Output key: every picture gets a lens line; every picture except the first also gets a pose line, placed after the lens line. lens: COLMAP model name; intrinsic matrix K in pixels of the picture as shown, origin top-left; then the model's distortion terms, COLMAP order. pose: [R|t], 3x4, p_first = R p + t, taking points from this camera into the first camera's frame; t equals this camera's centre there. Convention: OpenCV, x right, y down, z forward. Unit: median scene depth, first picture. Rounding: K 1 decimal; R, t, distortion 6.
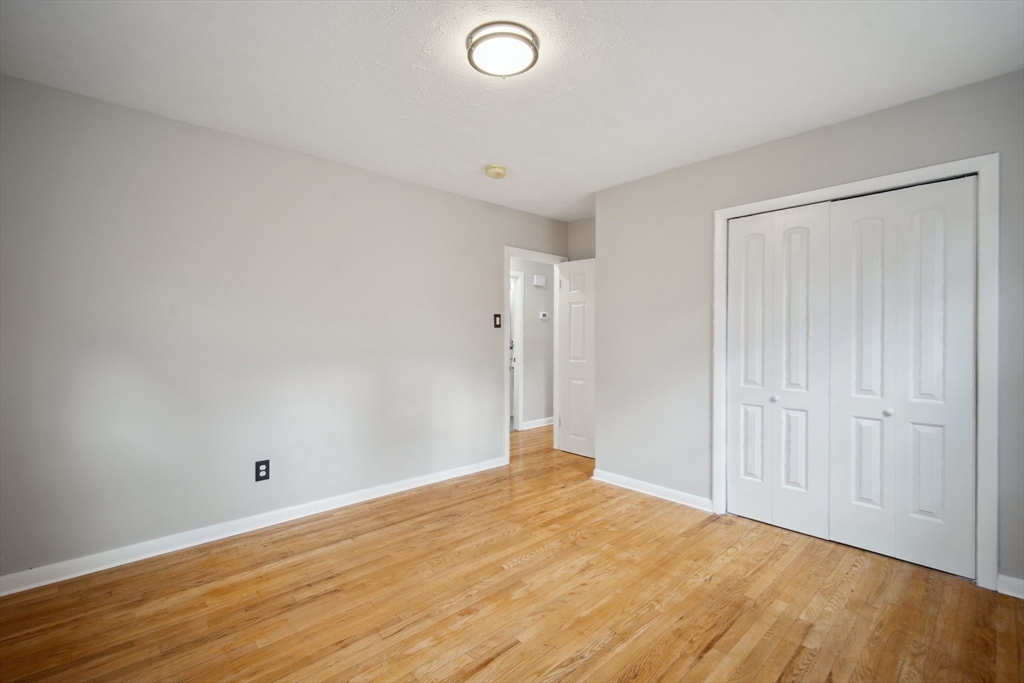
lens RADIAL K [[457.0, 0, 507.7], [0, 457.0, 329.3], [0, 0, 1]] dist [0.005444, 0.000211]
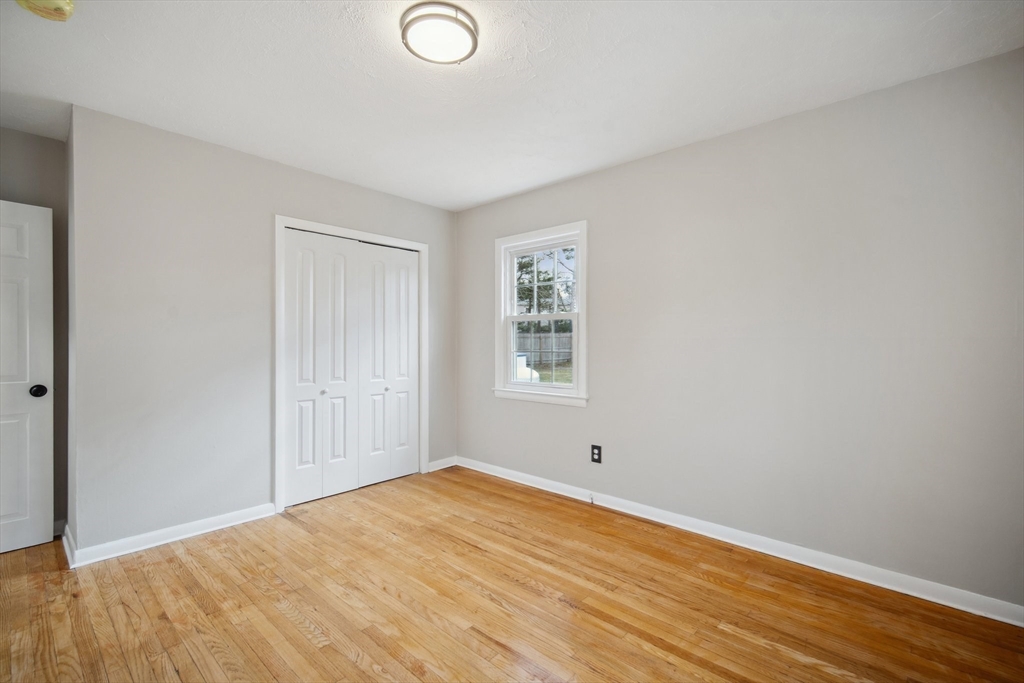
lens RADIAL K [[457.0, 0, 507.7], [0, 457.0, 329.3], [0, 0, 1]] dist [0.005444, 0.000211]
pose [[-0.096504, 0.025003, 0.995019, -0.814424], [-0.022218, 0.999381, -0.027267, 0.015298], [-0.995085, -0.024739, -0.095889, 0.798512]]
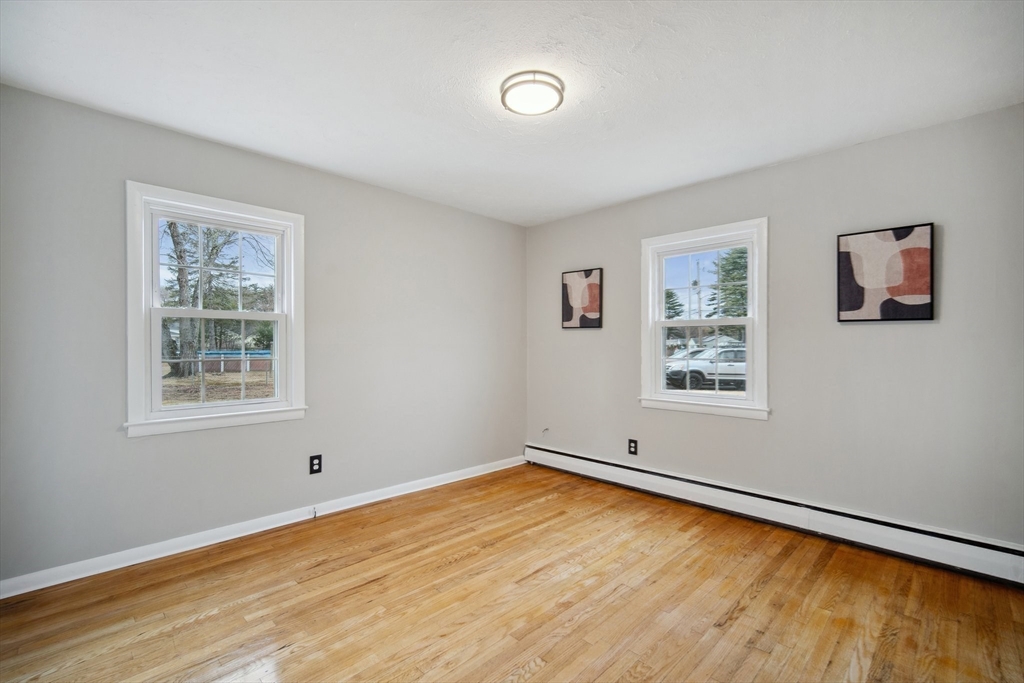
lens RADIAL K [[447.1, 0, 507.1], [0, 447.1, 342.5], [0, 0, 1]] dist [0.004423, -0.000213]
pose [[-0.999153, -0.000701, -0.041147, 0.078157], [0.000552, 0.999537, -0.030431, 0.033964], [0.041149, -0.030428, -0.998690, 1.756140]]
